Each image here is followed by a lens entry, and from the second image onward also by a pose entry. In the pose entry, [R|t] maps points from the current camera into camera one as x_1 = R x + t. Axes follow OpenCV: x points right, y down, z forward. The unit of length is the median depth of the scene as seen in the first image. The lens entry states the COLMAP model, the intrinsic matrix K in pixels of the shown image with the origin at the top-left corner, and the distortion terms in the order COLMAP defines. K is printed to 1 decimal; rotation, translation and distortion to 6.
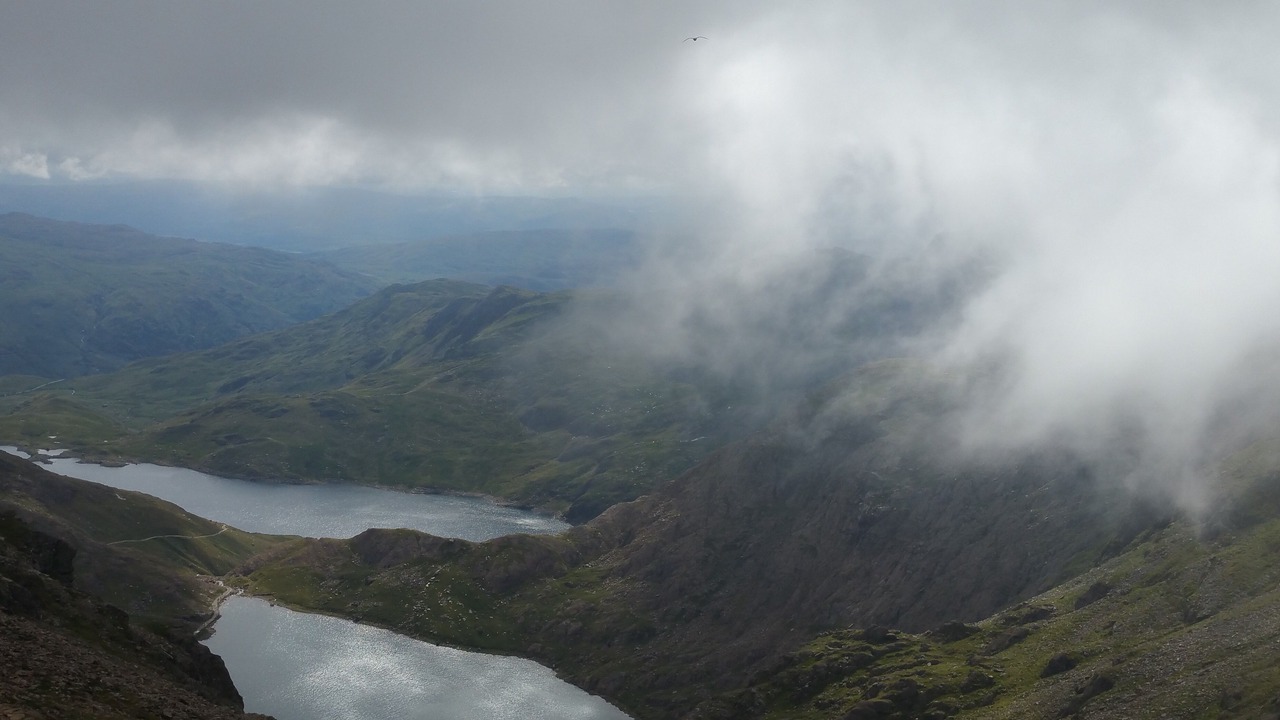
lens RADIAL K [[1376.3, 0, 640.0], [0, 1376.3, 360.0], [0, 0, 1]] dist [0.069488, -0.033988]
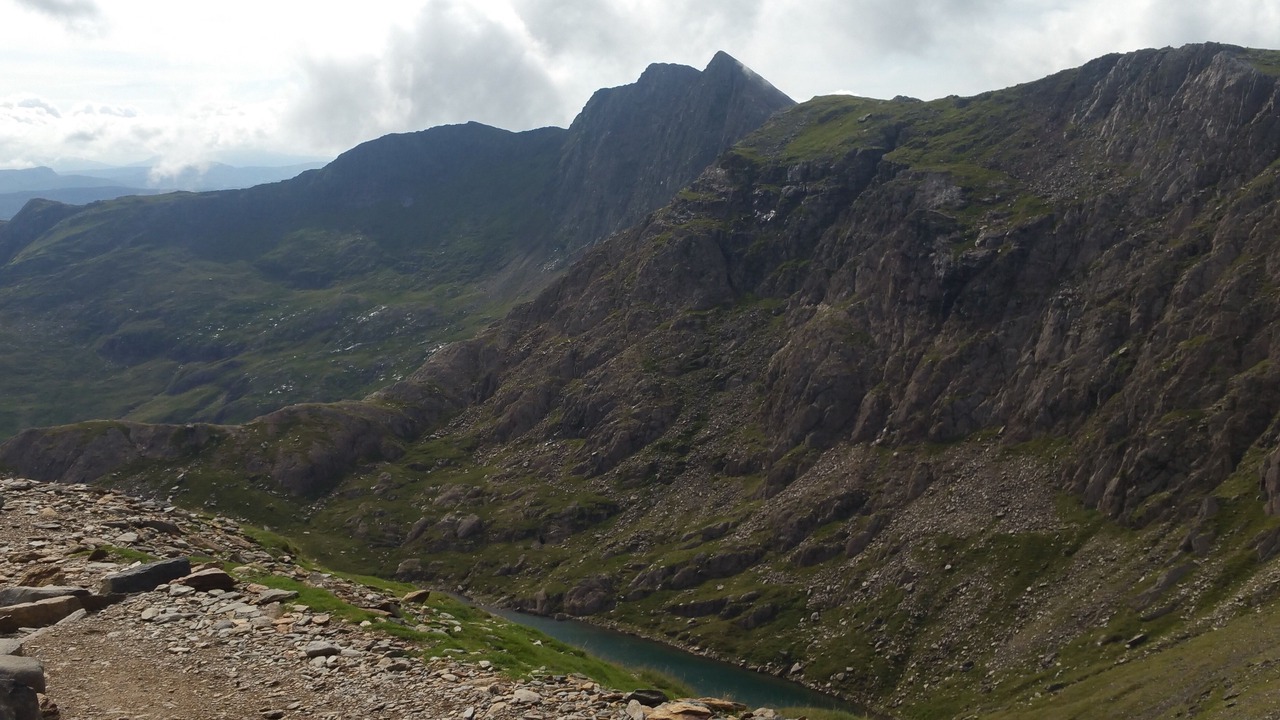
lens RADIAL K [[1376.3, 0, 640.0], [0, 1376.3, 360.0], [0, 0, 1]] dist [0.069488, -0.033988]
pose [[0.935397, -0.098936, 0.339476, -0.158303], [0.089897, 0.995053, 0.042293, 0.096381], [-0.341981, -0.009043, 0.939663, 0.381935]]
